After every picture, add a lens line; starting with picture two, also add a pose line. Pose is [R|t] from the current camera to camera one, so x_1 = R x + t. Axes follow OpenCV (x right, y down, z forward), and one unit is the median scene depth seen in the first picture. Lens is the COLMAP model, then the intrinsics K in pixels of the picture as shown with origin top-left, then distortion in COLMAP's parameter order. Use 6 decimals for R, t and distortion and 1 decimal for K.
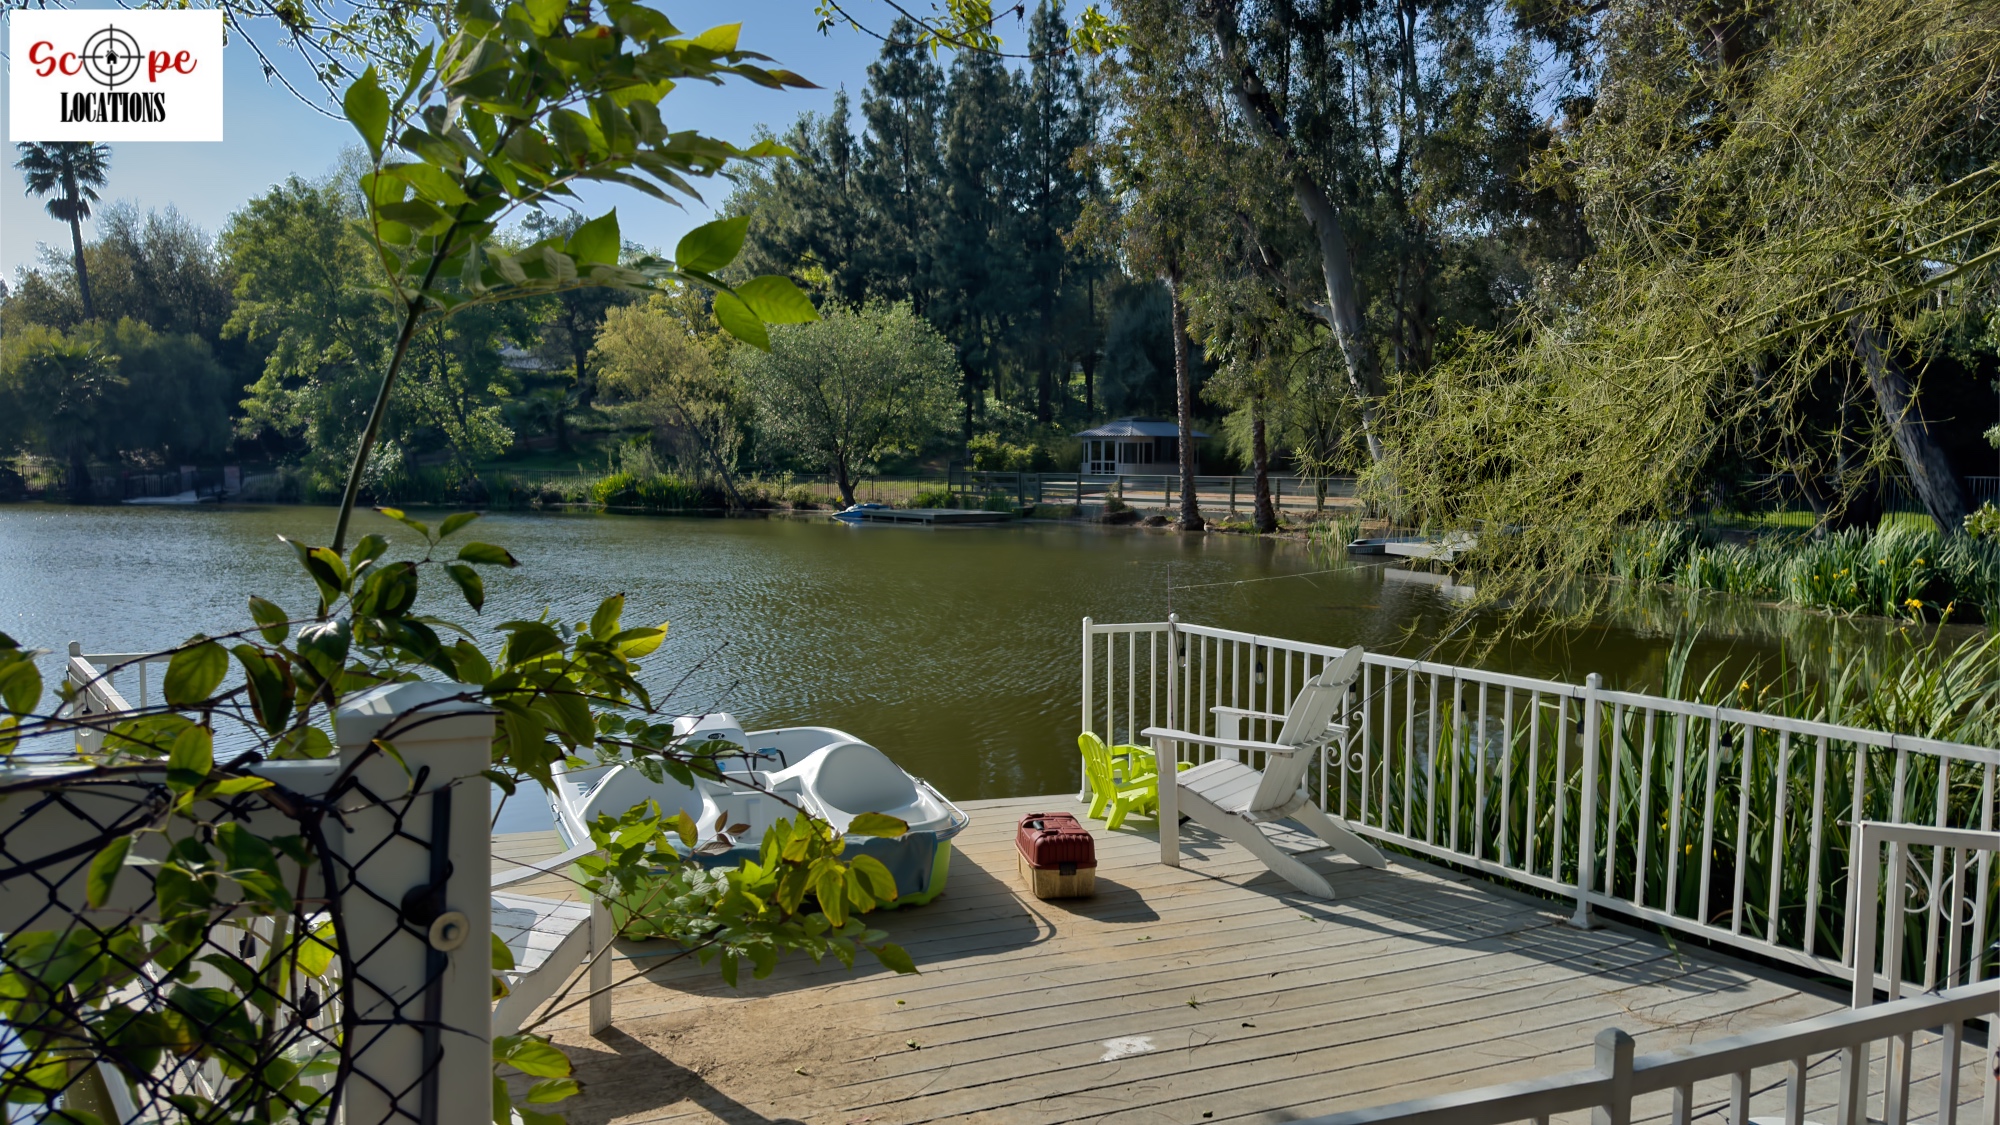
lens RADIAL K [[1404.9, 0, 988.4], [0, 1404.9, 584.7], [0, 0, 1]] dist [0.028180, -0.031979]
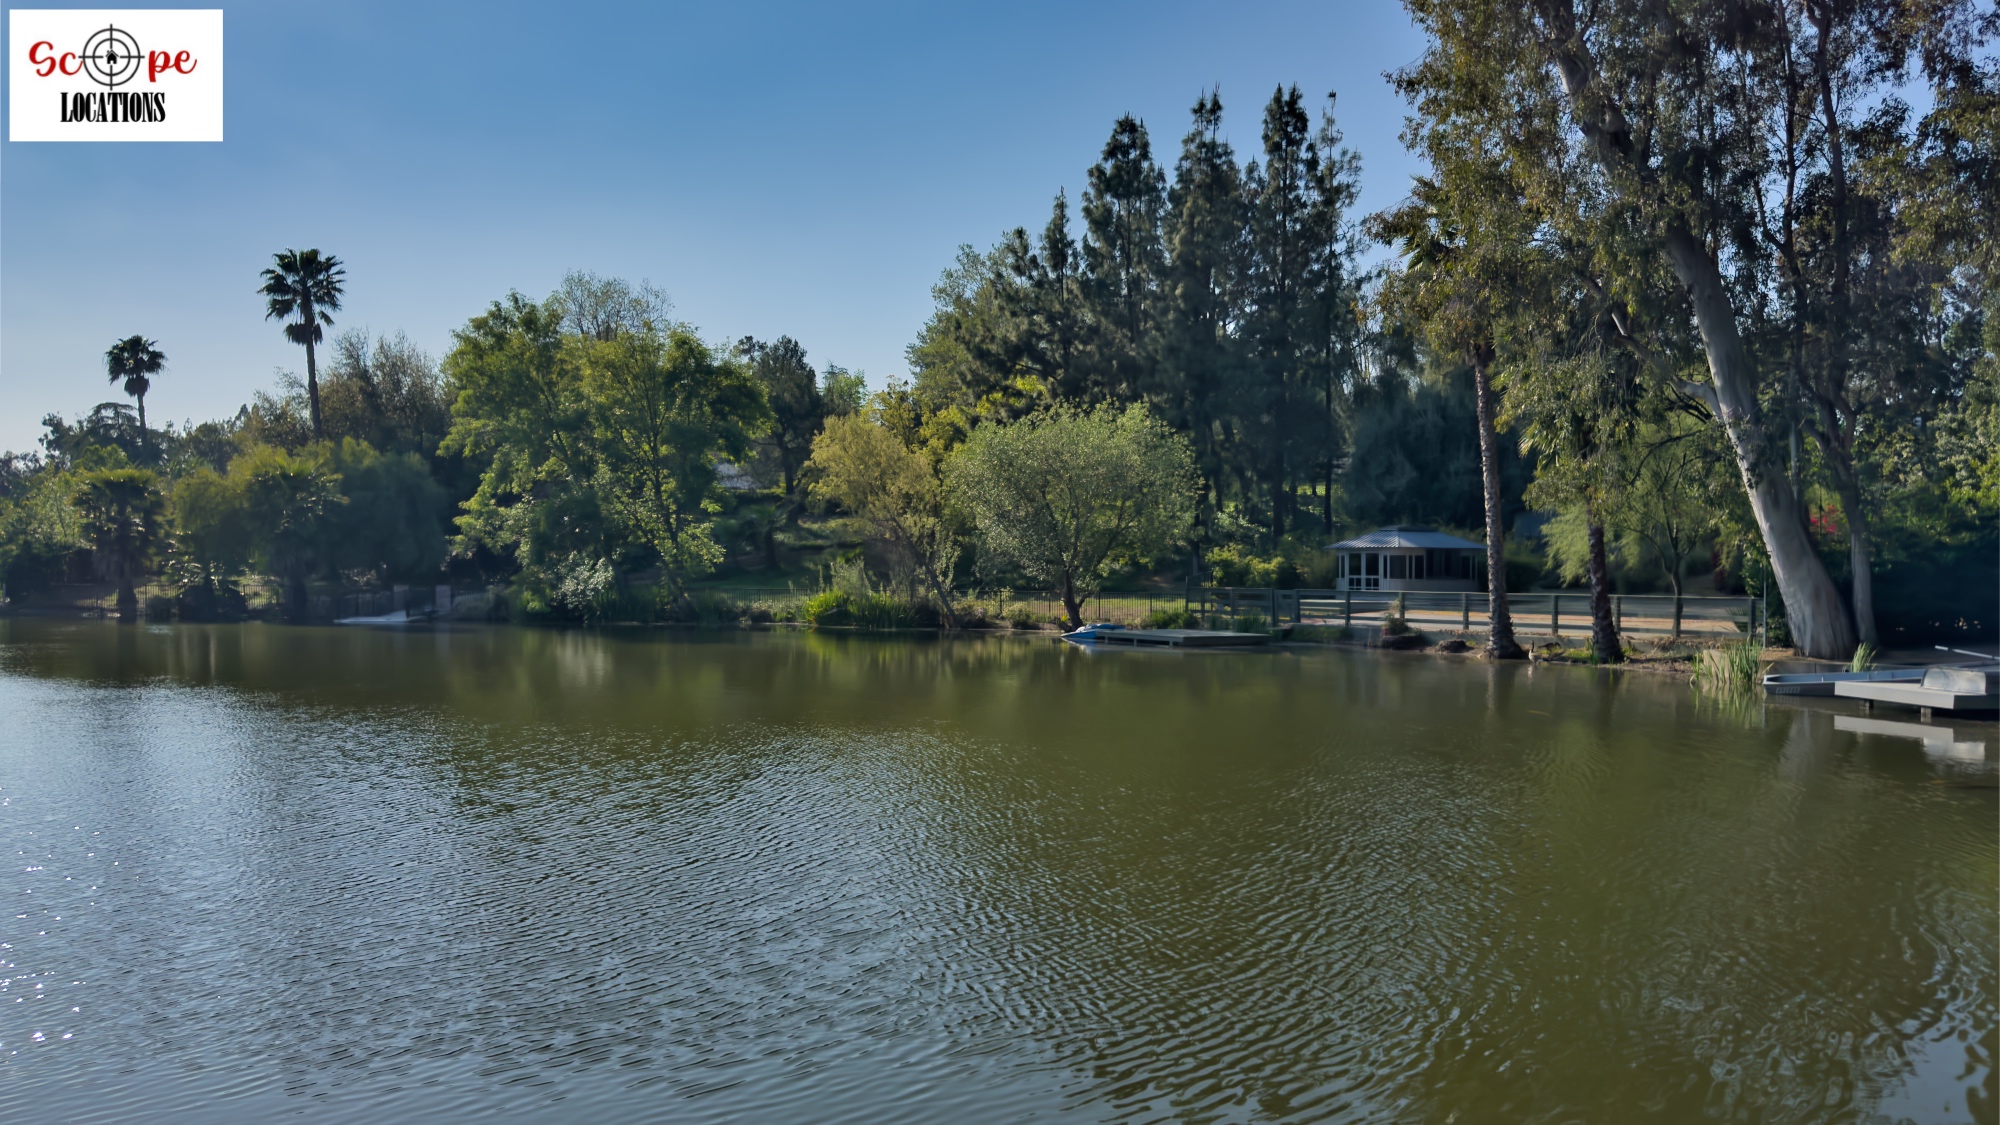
lens RADIAL K [[1366.9, 0, 988.8], [0, 1366.9, 573.7], [0, 0, 1]] dist [0.056088, -0.086620]
pose [[0.991806, -0.003549, -0.127707, -0.039006], [-0.007994, 0.995931, -0.089765, -0.008990], [0.127506, 0.090050, 0.987741, 0.103430]]
